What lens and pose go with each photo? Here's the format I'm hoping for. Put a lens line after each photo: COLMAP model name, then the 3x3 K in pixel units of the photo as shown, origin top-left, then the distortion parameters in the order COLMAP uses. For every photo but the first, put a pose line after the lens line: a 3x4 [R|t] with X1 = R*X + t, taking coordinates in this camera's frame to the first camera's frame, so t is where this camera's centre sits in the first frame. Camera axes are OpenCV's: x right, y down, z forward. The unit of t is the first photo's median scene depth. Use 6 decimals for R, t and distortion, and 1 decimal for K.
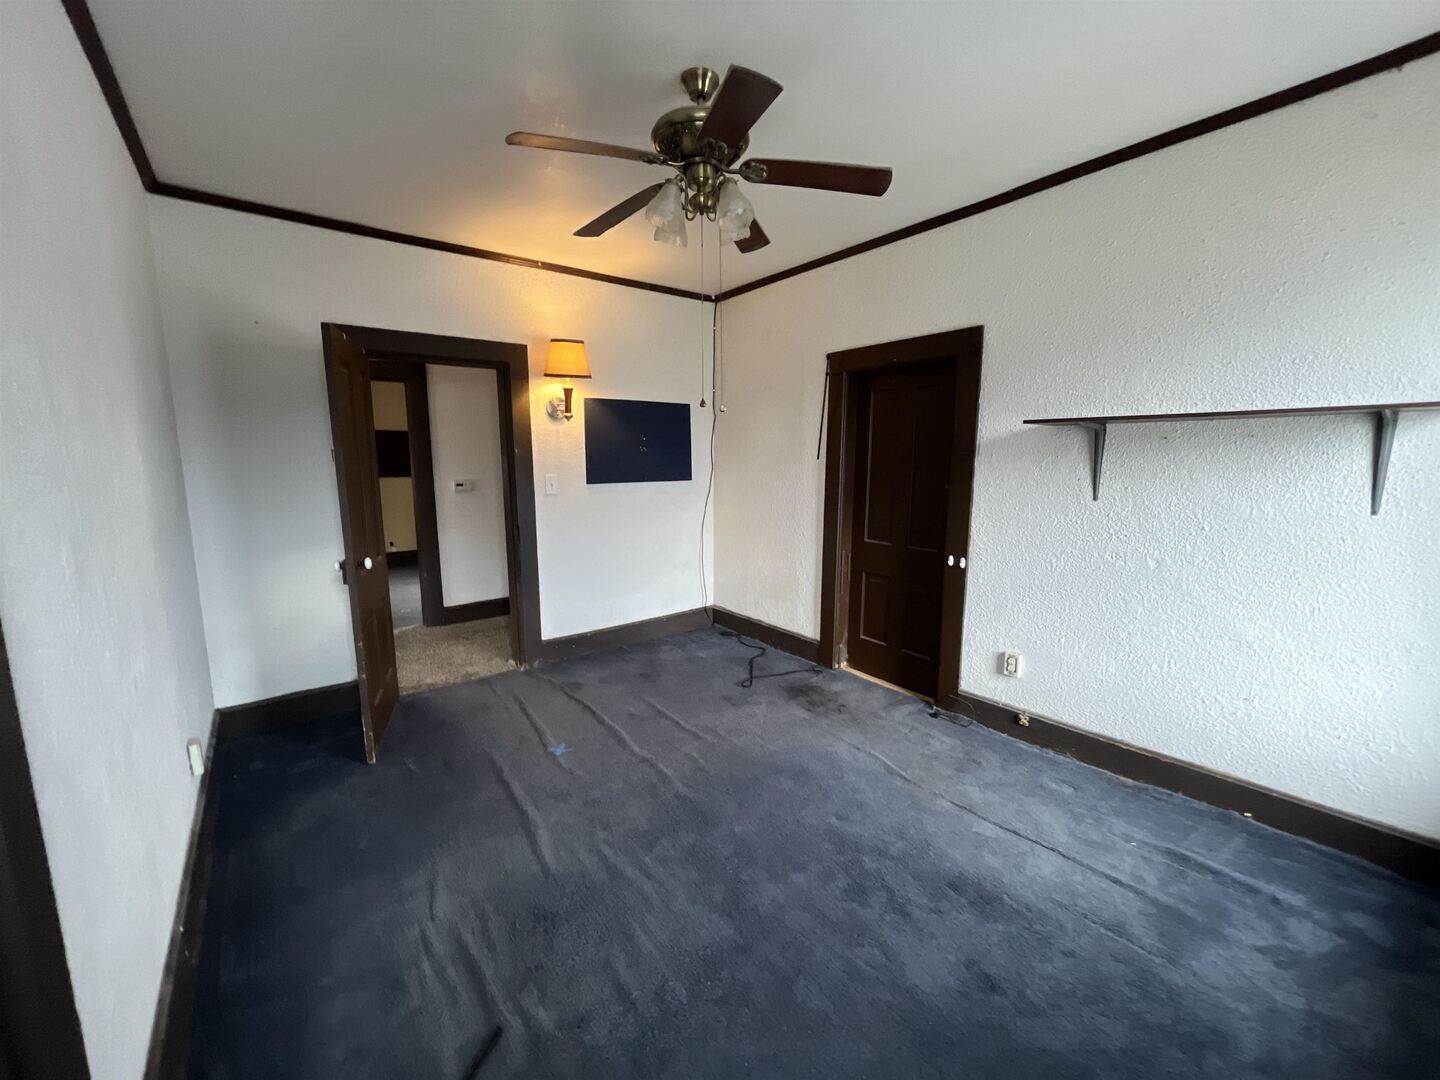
lens RADIAL K [[578.6, 0, 720.0], [0, 578.6, 540.0], [0, 0, 1]] dist [-0.003876, -0.000234]
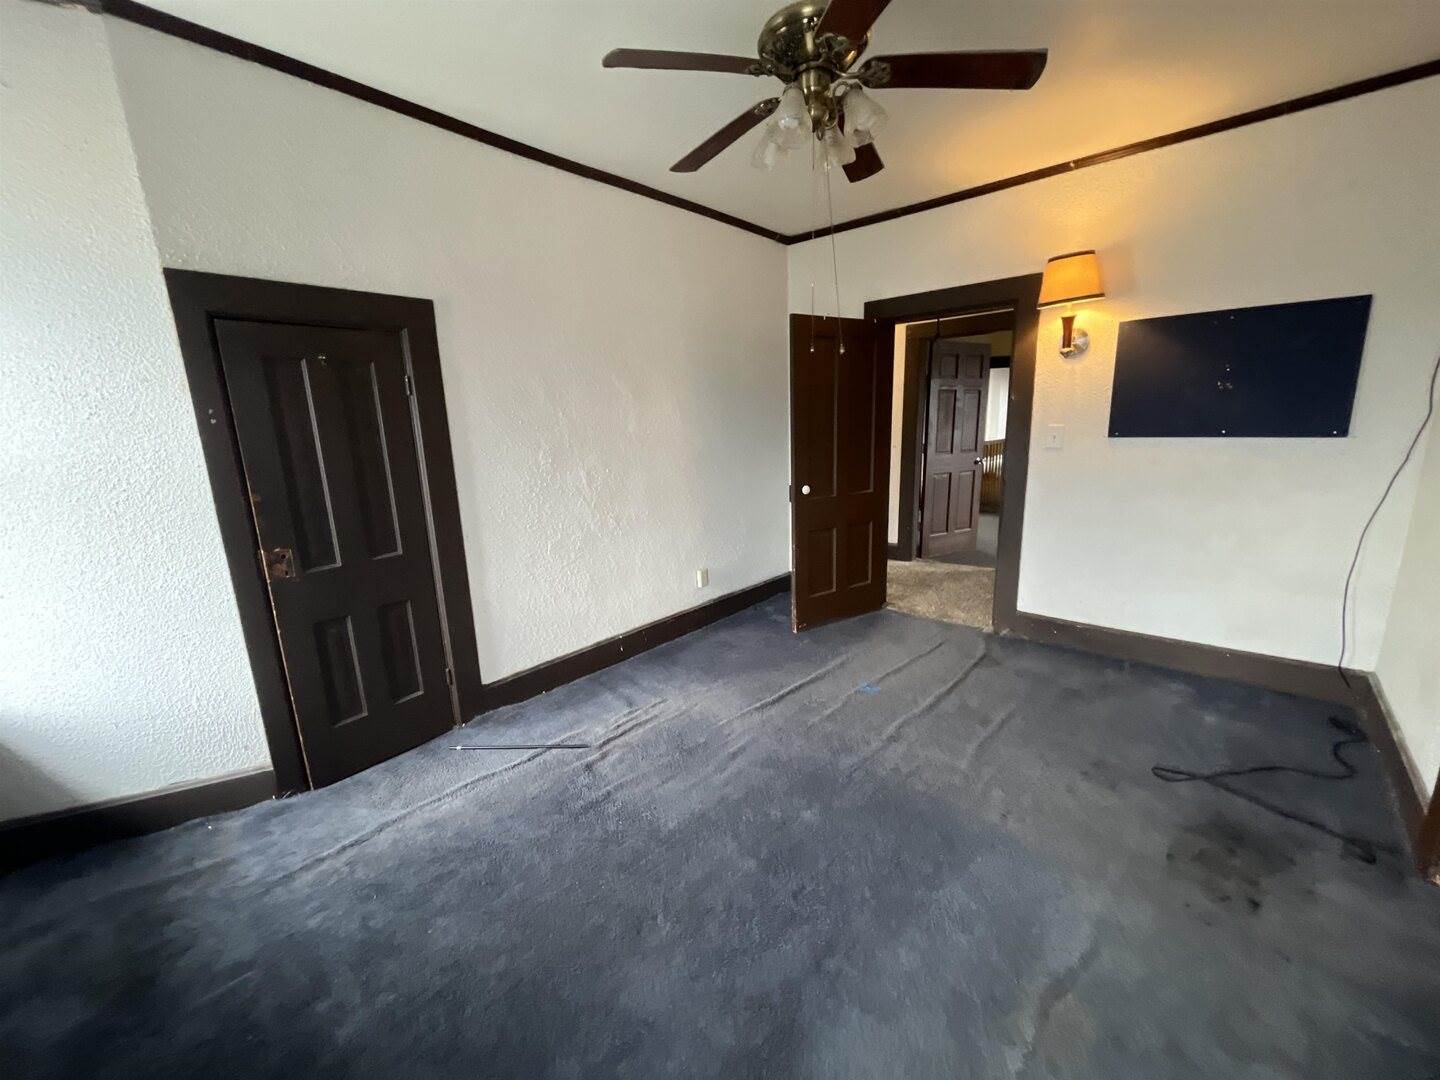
lens RADIAL K [[578.6, 0, 720.0], [0, 578.6, 540.0], [0, 0, 1]] dist [-0.003876, -0.000234]
pose [[0.172210, 0.201903, -0.964147, 0.487984], [-0.110534, 0.976548, 0.184757, -0.052202], [0.978839, 0.074754, 0.190489, 0.387313]]
